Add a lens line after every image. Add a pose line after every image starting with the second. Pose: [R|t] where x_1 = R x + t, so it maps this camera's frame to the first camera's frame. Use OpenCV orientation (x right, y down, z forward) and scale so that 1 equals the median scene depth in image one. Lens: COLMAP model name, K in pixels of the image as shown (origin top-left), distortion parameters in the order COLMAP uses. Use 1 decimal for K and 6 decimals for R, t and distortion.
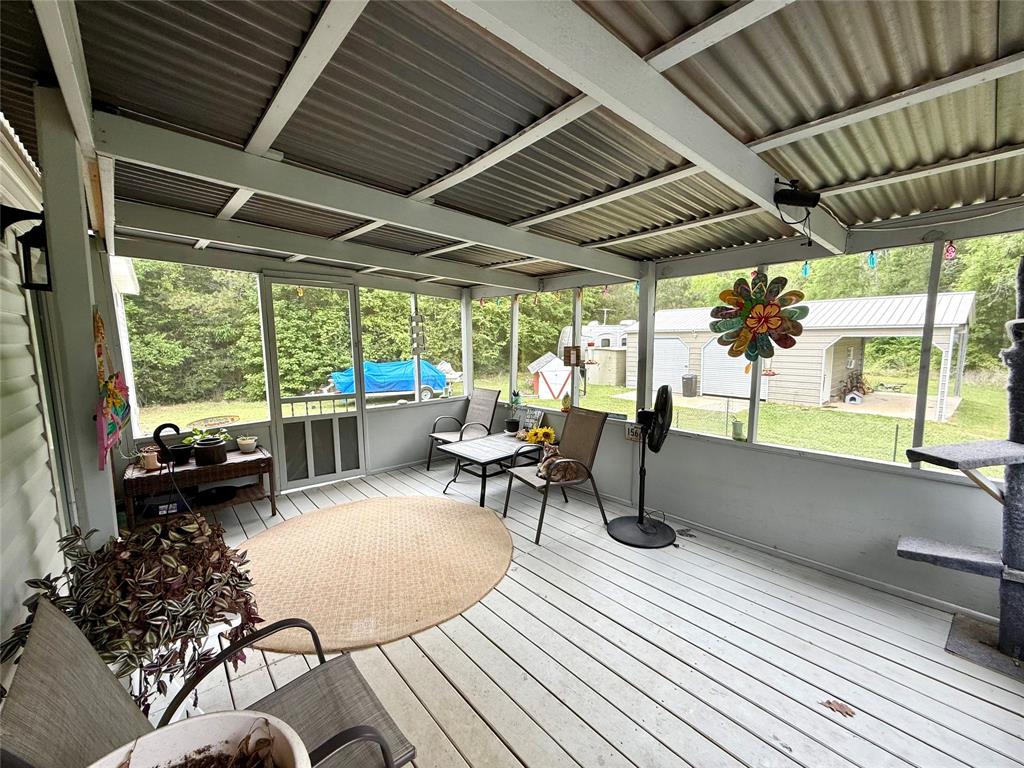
lens RADIAL K [[408.1, 0, 513.6], [0, 408.1, 385.2], [0, 0, 1]] dist [0.002620, -0.000579]
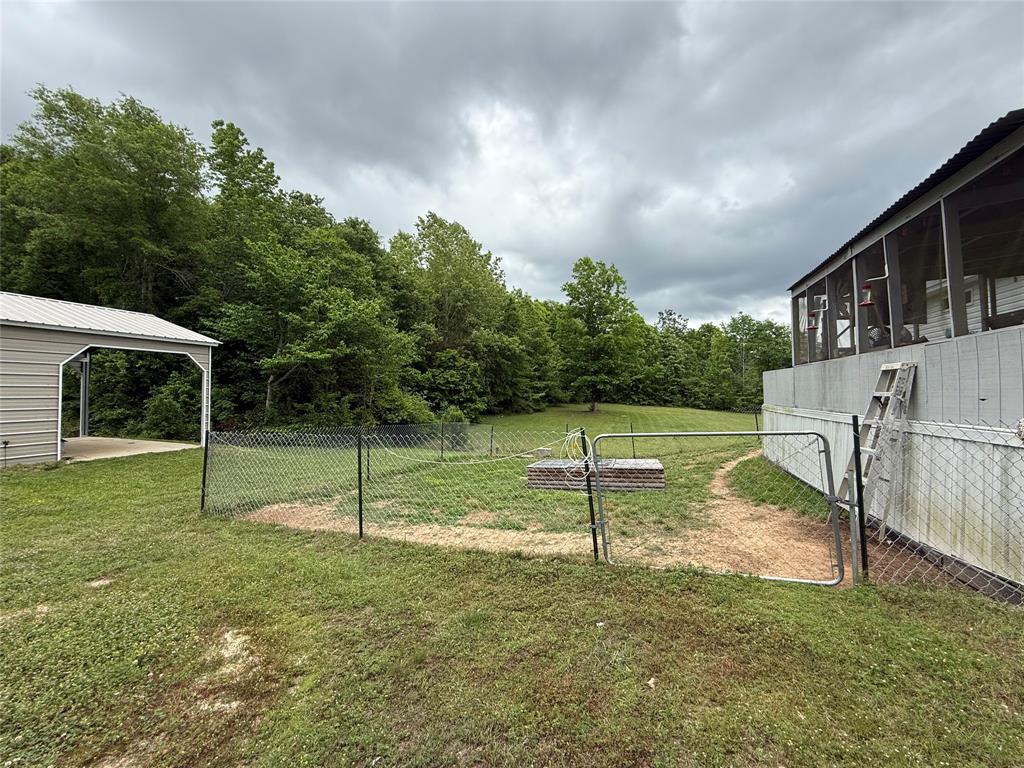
lens RADIAL K [[408.1, 0, 512.9], [0, 408.1, 384.6], [0, 0, 1]] dist [0.002620, -0.000579]
pose [[-0.478937, 0.035619, 0.877126, -0.308977], [0.116831, 0.992874, 0.023474, 0.024016], [-0.870040, 0.113718, -0.479686, 2.310986]]
